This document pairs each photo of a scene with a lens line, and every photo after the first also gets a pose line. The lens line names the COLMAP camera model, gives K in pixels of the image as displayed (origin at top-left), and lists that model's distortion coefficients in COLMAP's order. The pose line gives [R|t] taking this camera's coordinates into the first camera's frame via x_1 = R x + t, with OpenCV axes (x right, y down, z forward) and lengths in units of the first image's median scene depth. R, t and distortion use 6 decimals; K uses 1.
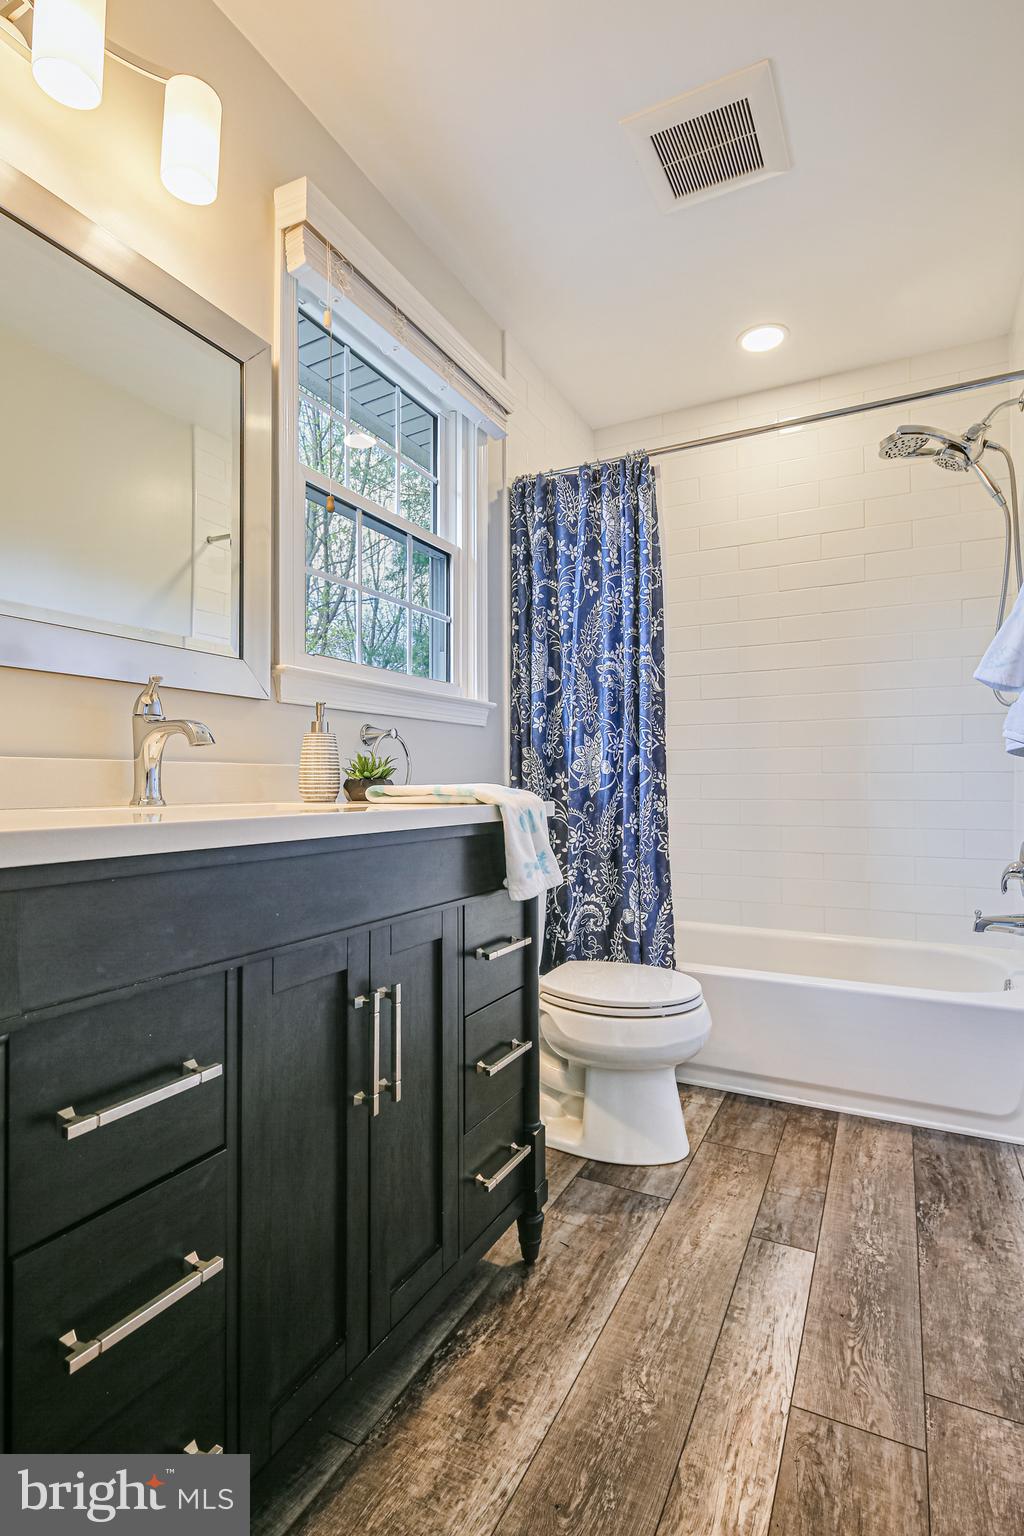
lens RADIAL K [[751.4, 0, 507.9], [0, 751.4, 771.3], [0, 0, 1]] dist [0.011780, -0.007334]
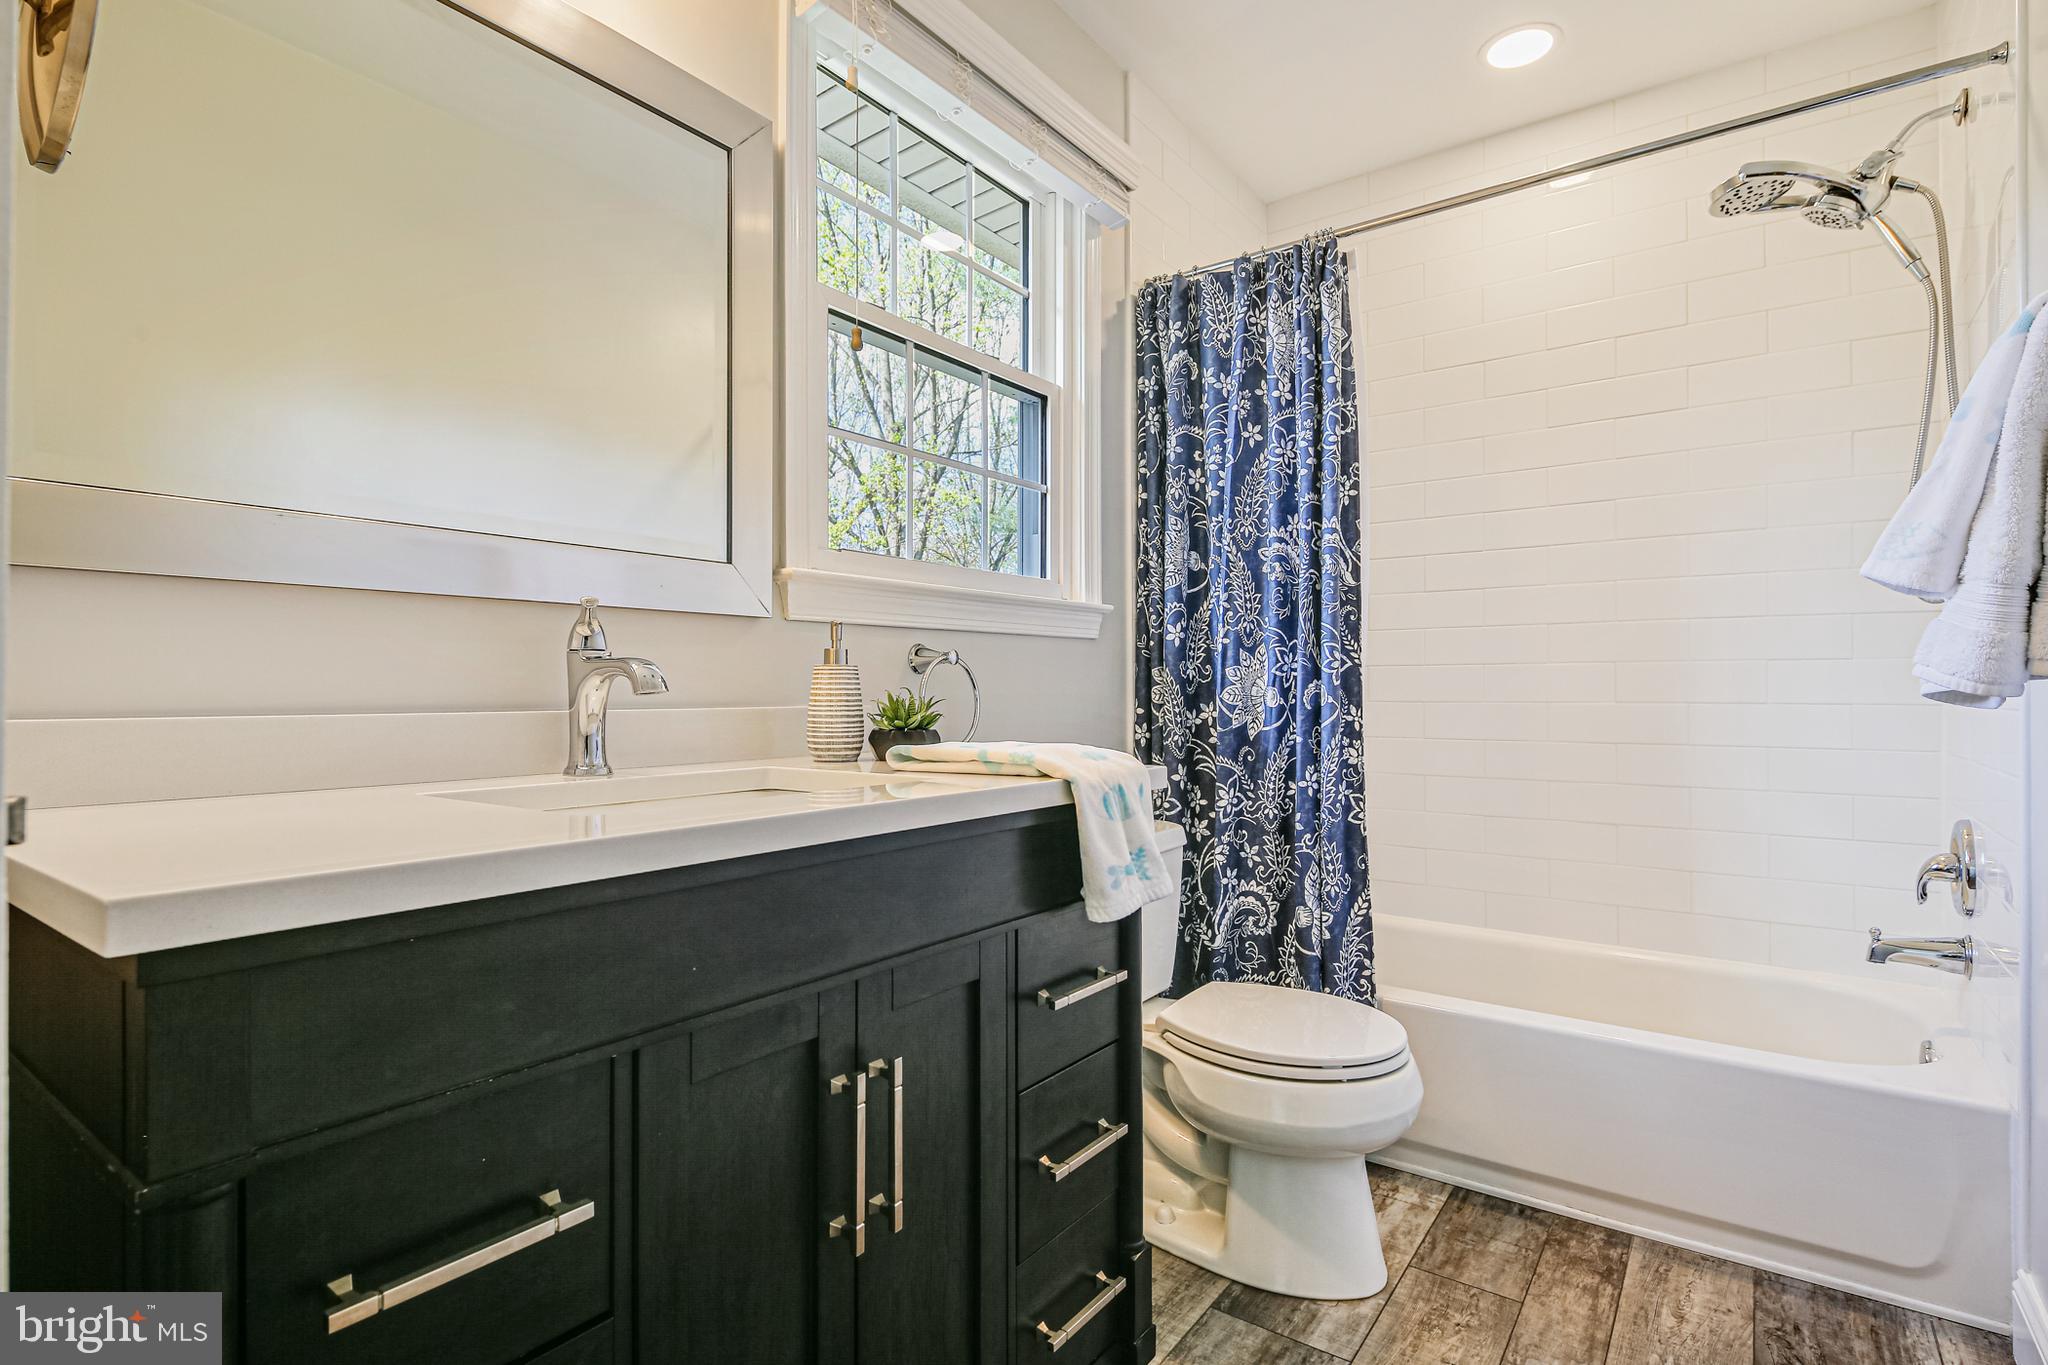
lens RADIAL K [[1001.8, 0, 1026.6], [0, 1001.8, 683.1], [0, 0, 1]] dist [0.011780, -0.007334]
pose [[0.988272, -0.000261, -0.152703, 0.061293], [0.002012, 0.999934, 0.011314, -0.036808], [0.152690, -0.011489, 0.988207, 0.076034]]
